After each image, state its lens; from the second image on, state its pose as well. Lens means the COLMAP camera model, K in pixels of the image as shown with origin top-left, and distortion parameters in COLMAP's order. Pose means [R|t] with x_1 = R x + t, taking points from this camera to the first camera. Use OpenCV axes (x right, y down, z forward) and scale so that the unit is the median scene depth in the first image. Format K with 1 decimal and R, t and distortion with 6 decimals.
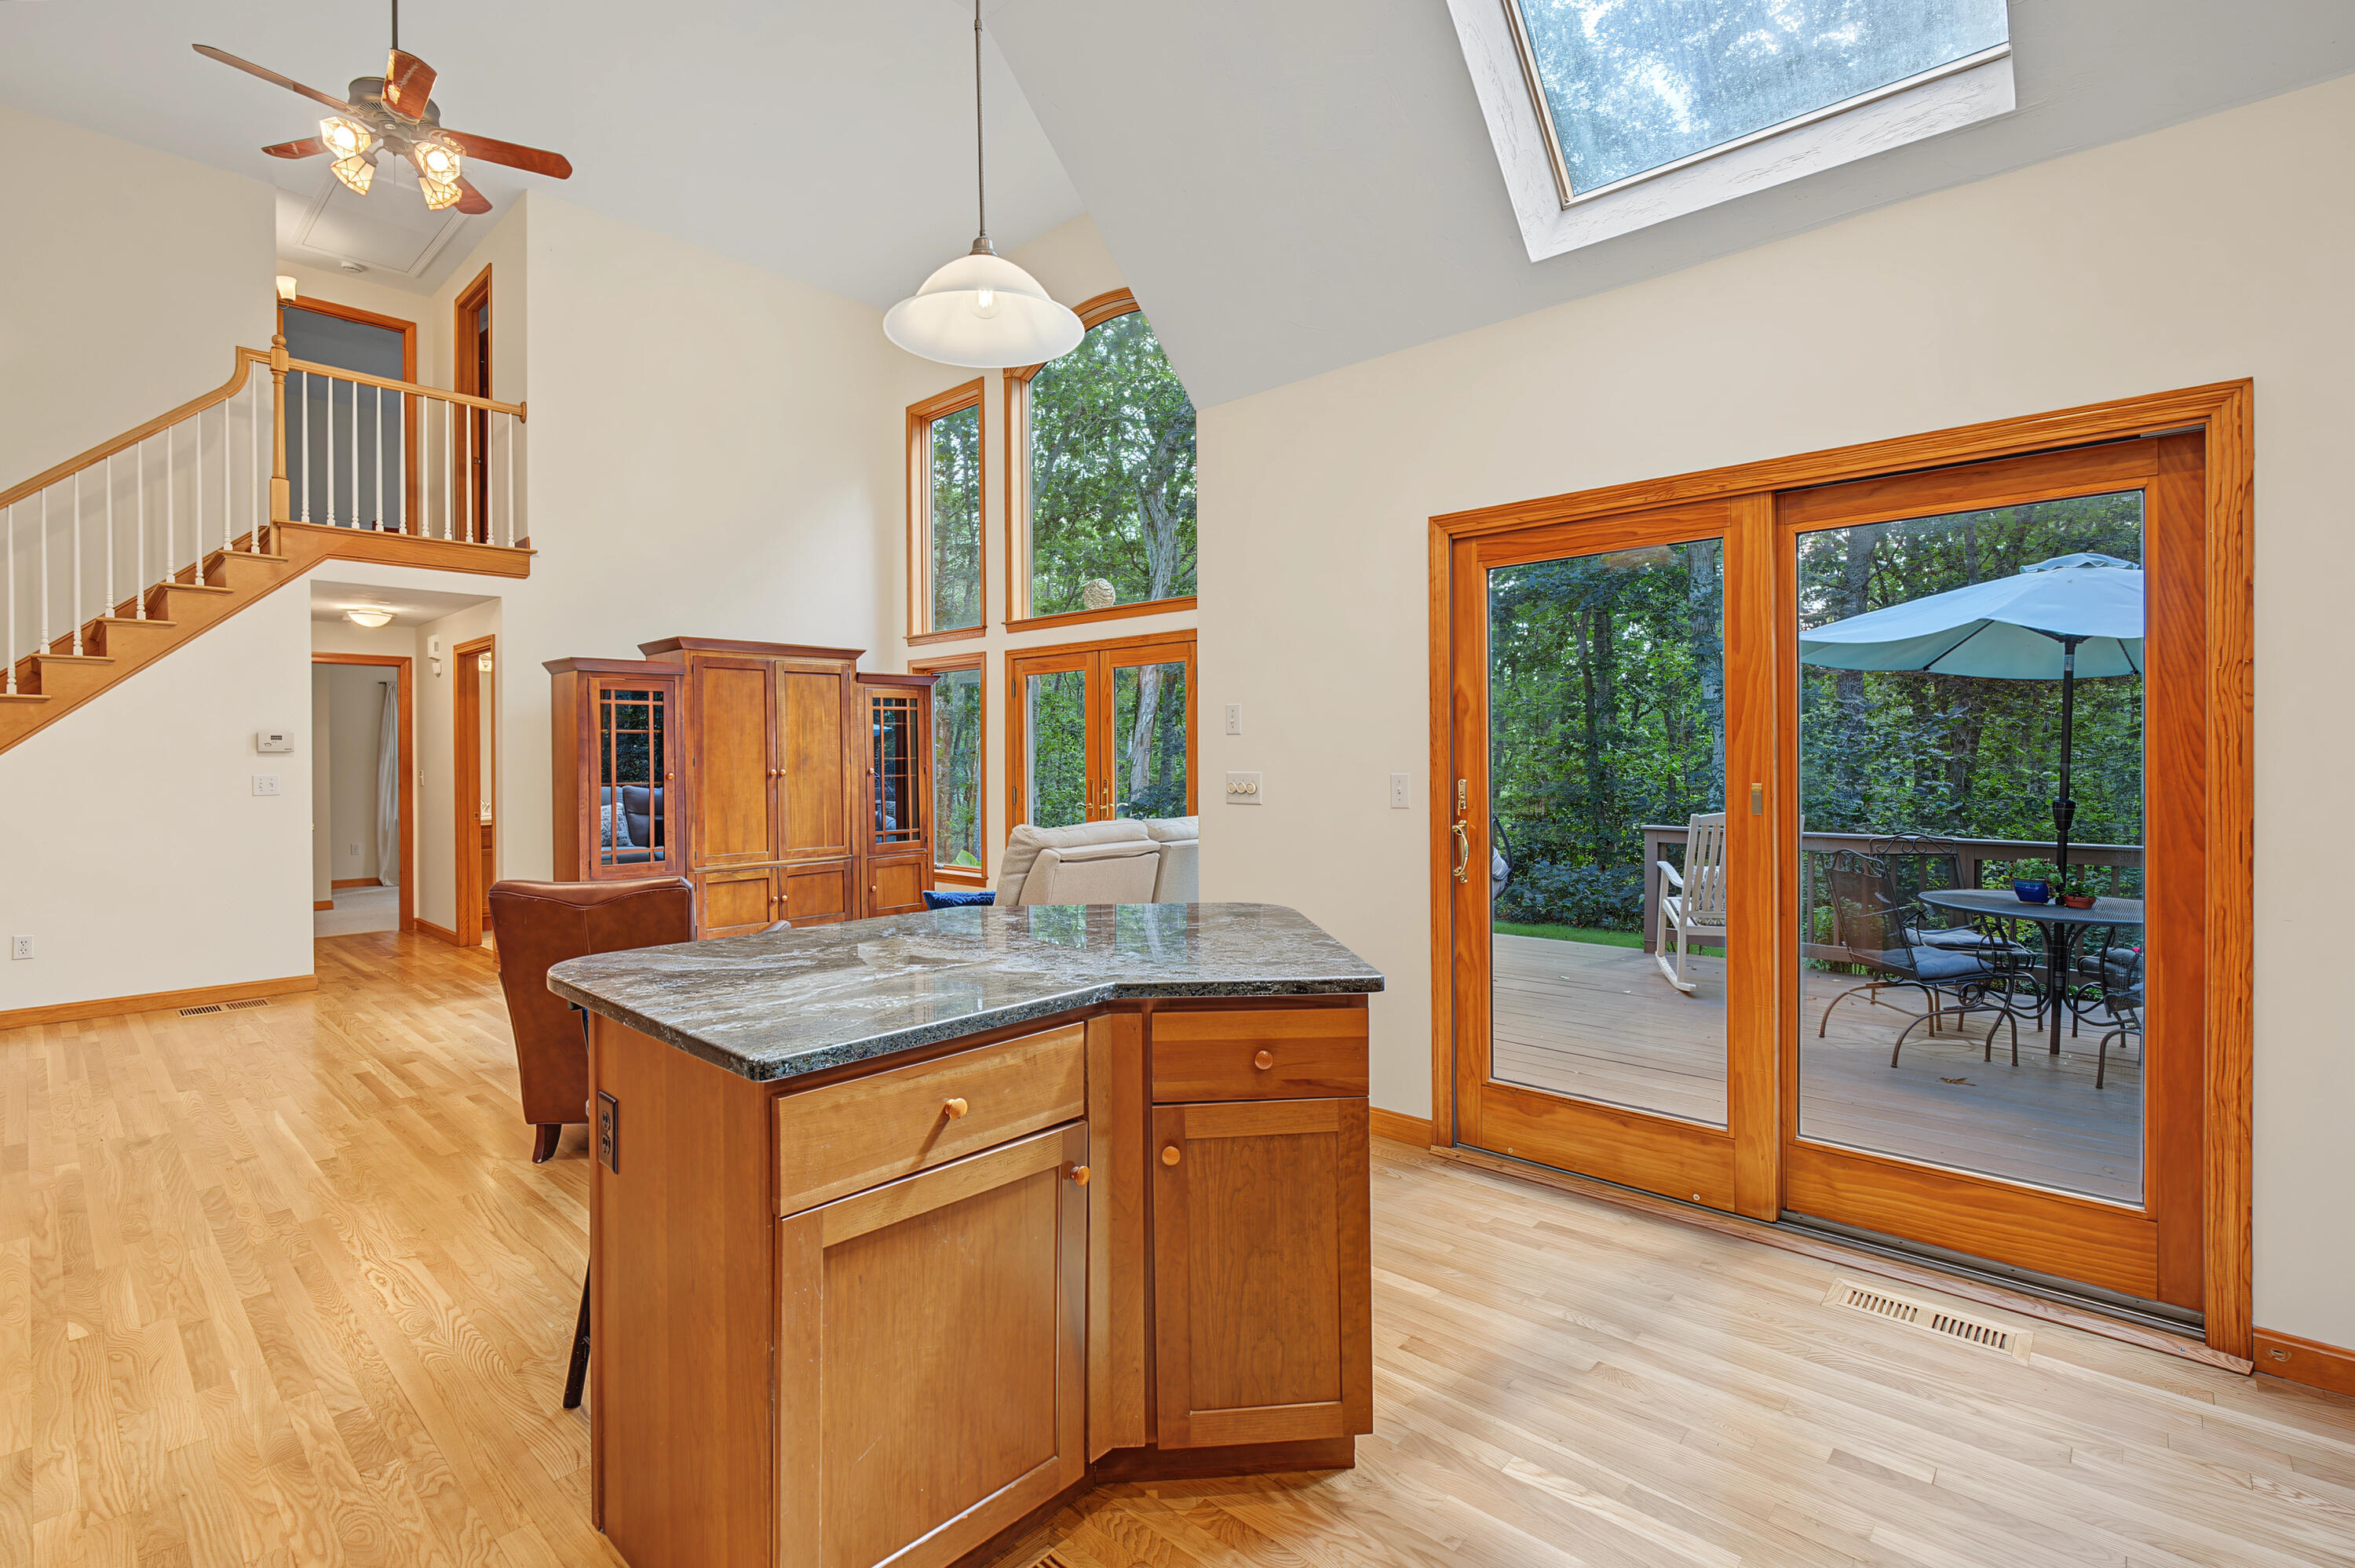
lens RADIAL K [[1071.3, 0, 1161.2], [0, 1071.3, 768.7], [0, 0, 1]] dist [-0.012475, 0.003173]
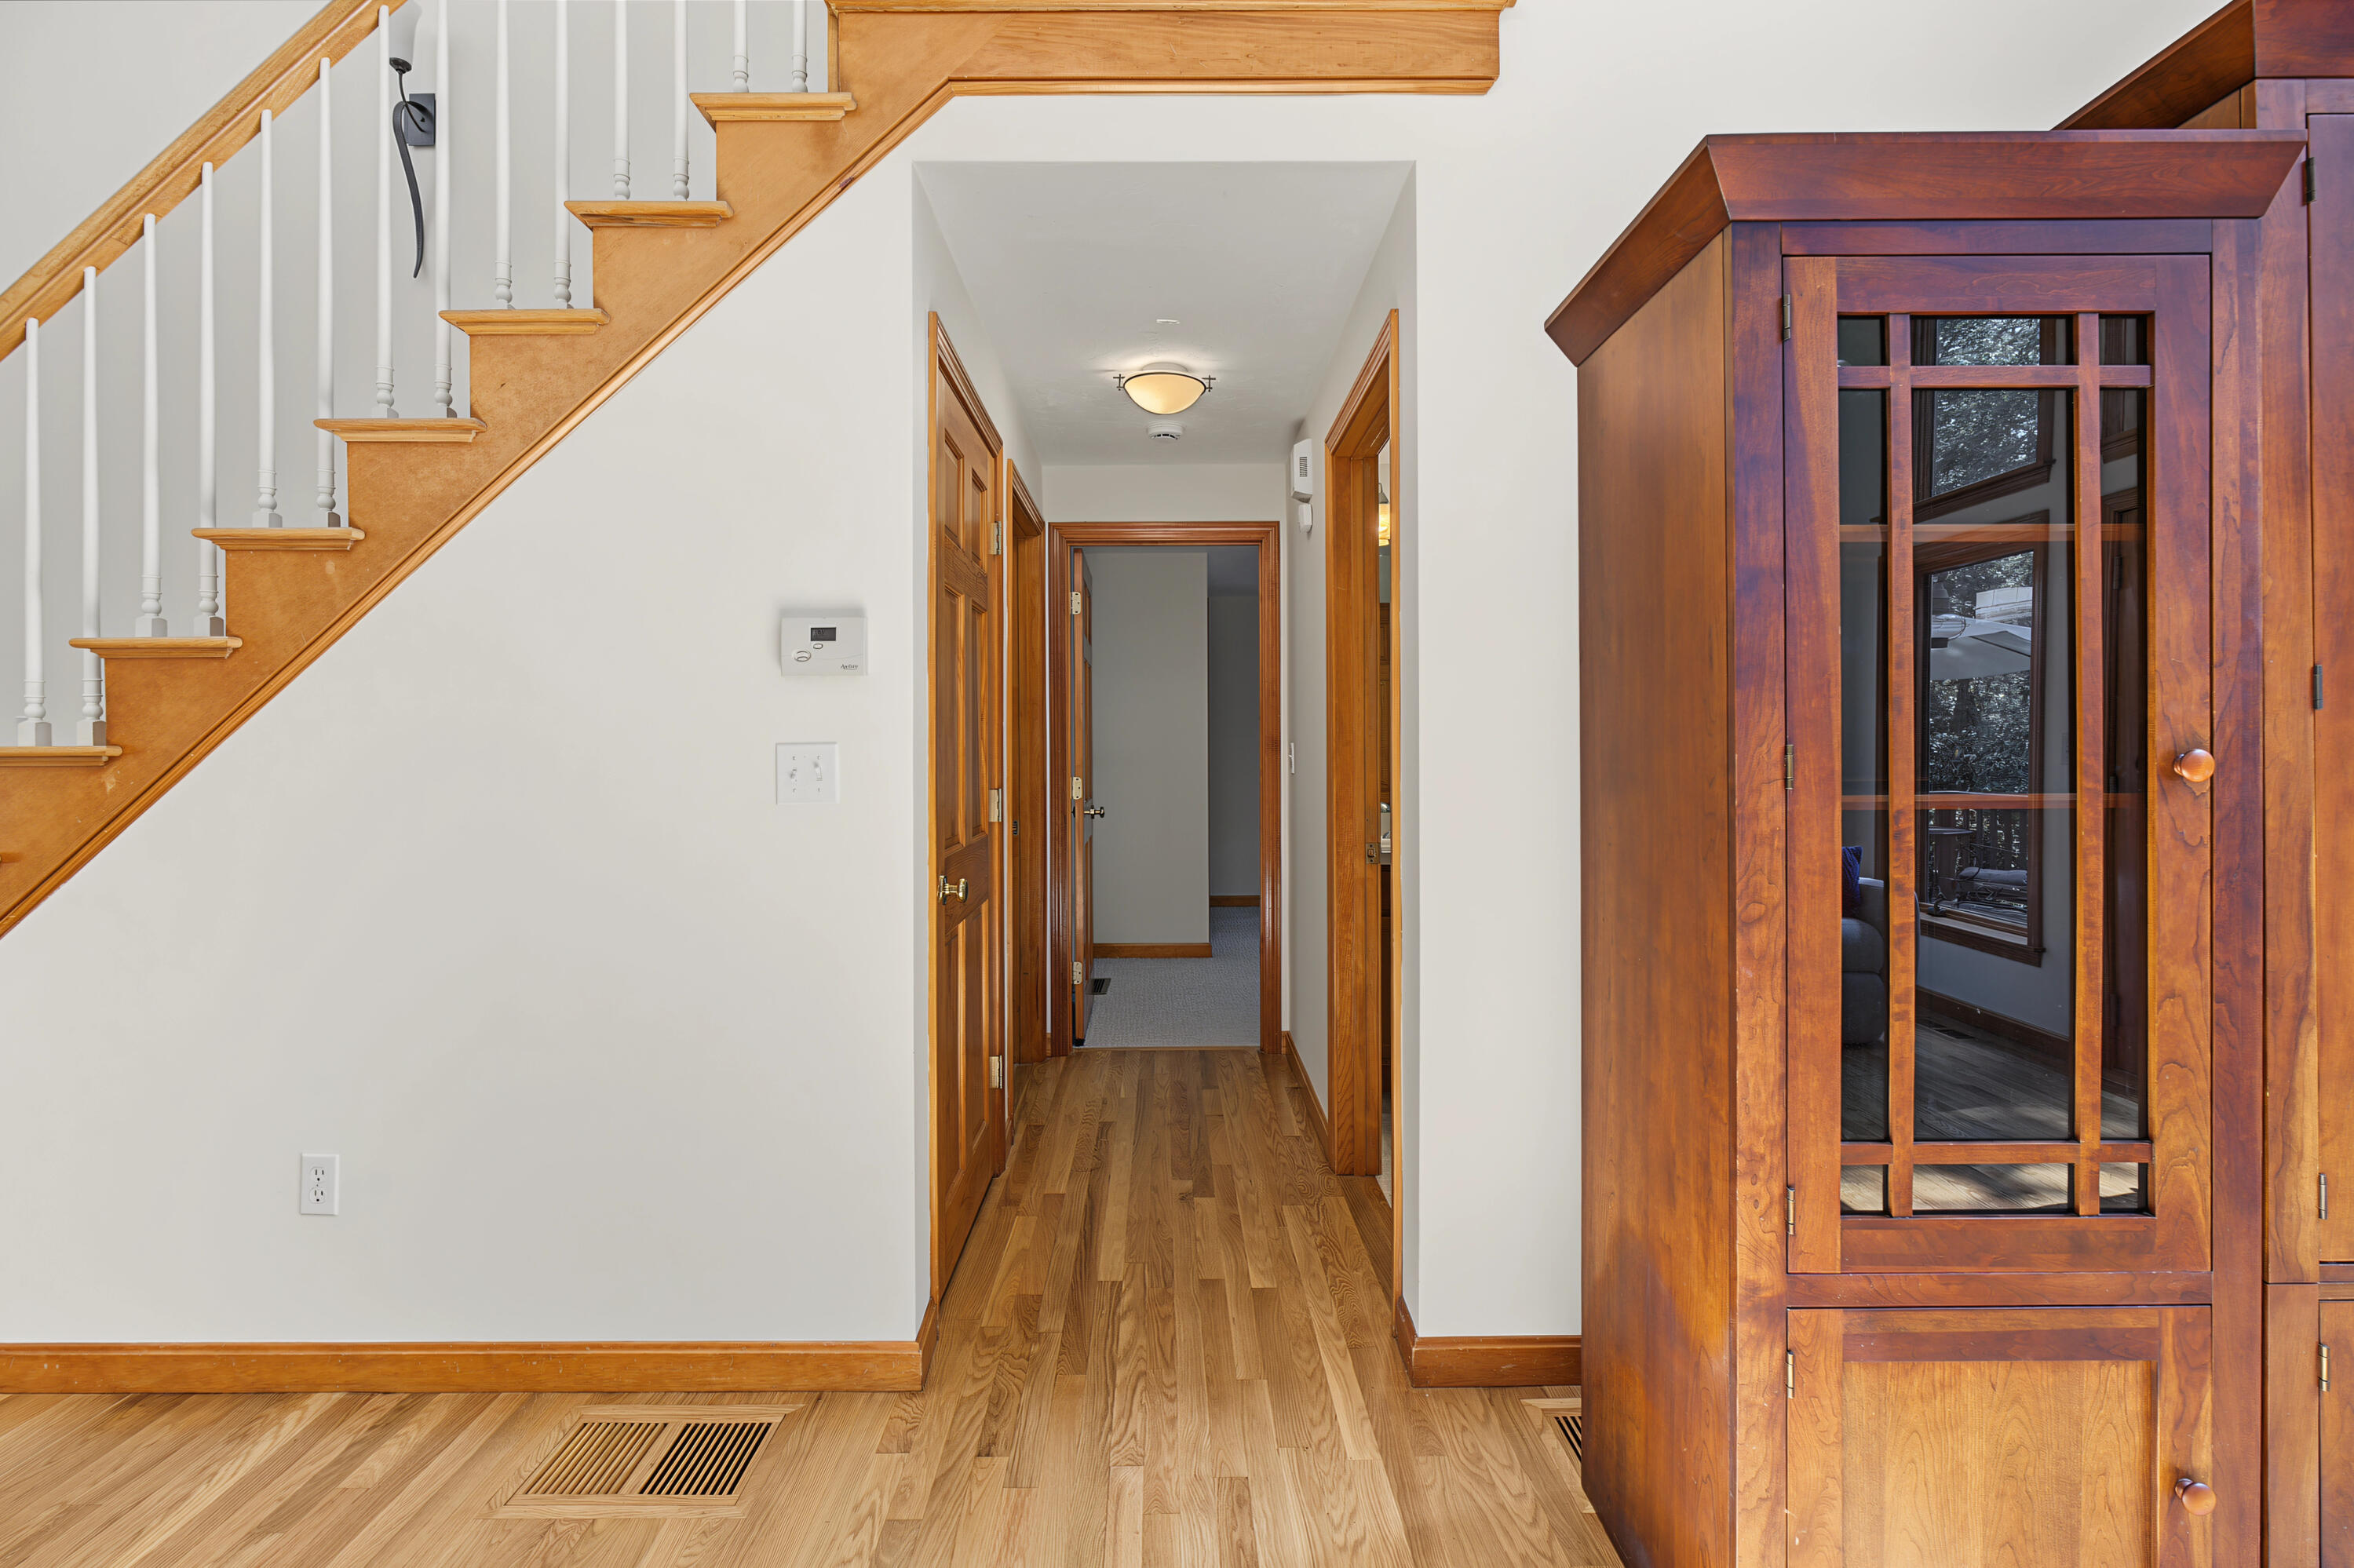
lens RADIAL K [[1070.8, 0, 1194.3], [0, 1070.8, 765.0], [0, 0, 1]] dist [-0.012475, 0.003173]
pose [[0.711238, 0.006703, -0.702920, -0.468236], [-0.010100, 0.999949, -0.000684, 0.009726], [0.702879, 0.007586, 0.711269, 0.773043]]
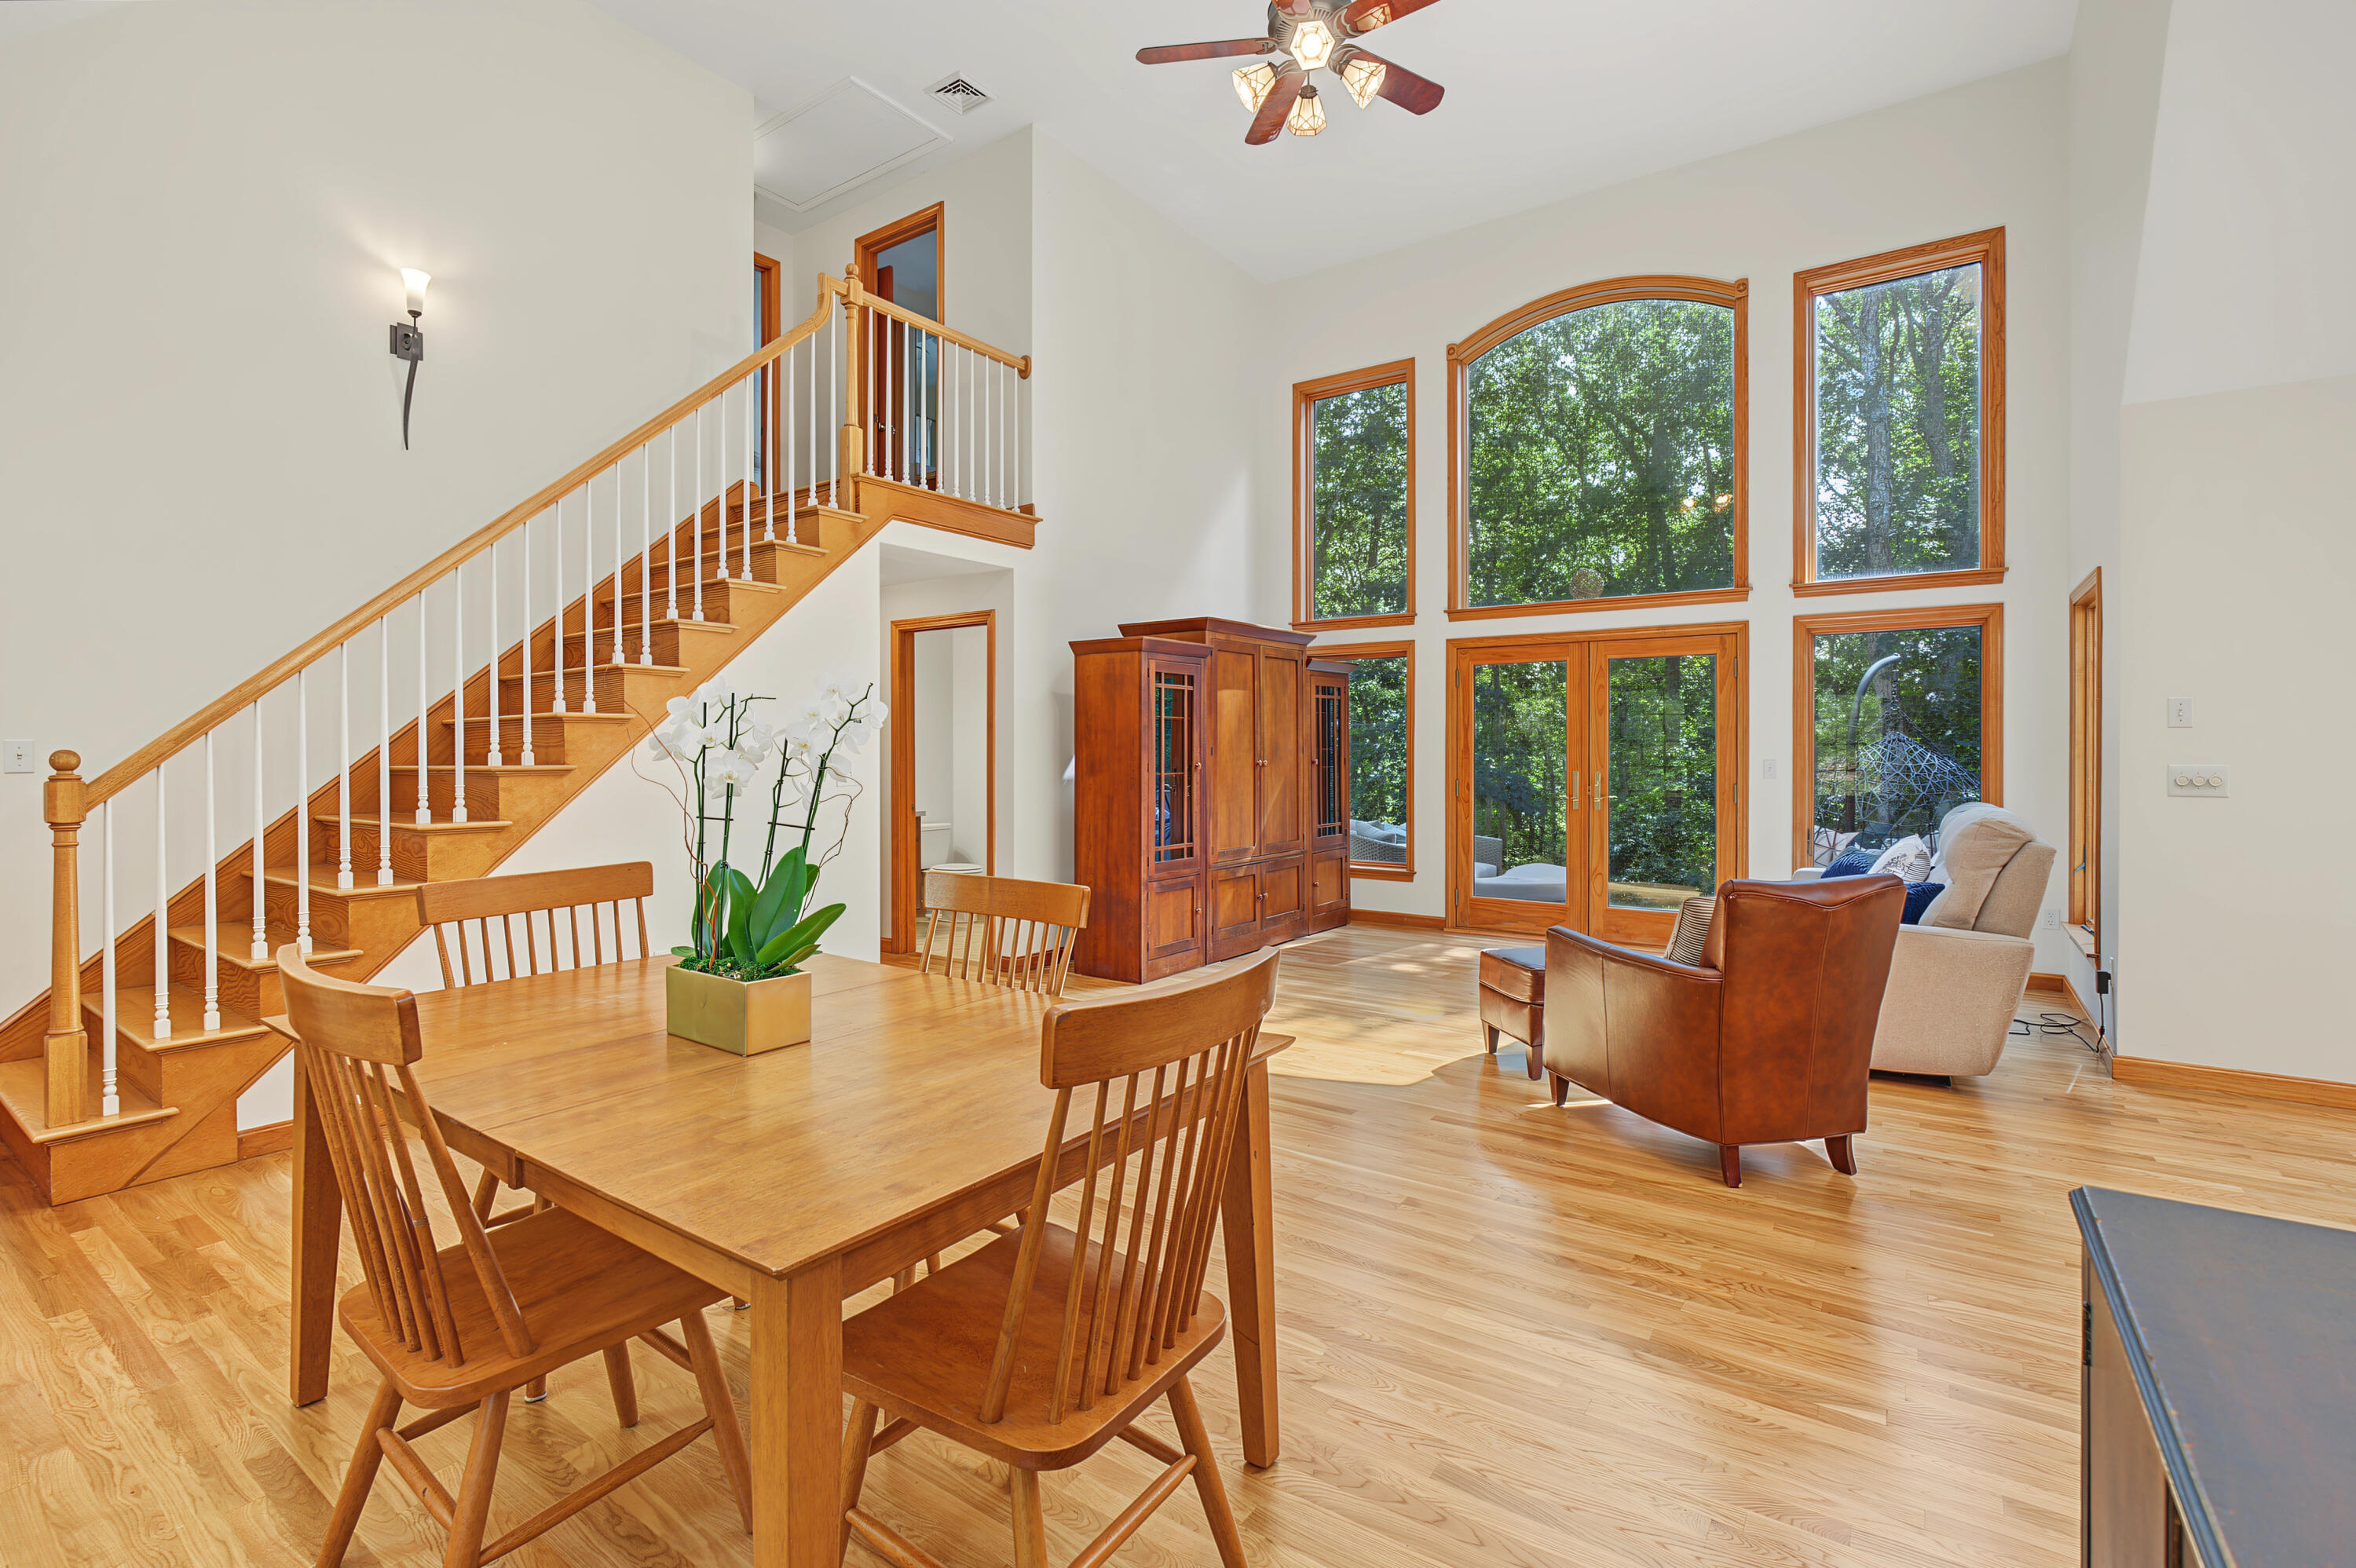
lens RADIAL K [[1071.7, 0, 1107.2], [0, 1071.7, 763.1], [0, 0, 1]] dist [-0.012475, 0.003173]
pose [[0.992322, 0.004451, 0.123599, -0.675393], [-0.004580, 0.999989, 0.000763, 0.003868], [-0.123594, -0.001323, 0.992332, 0.087010]]
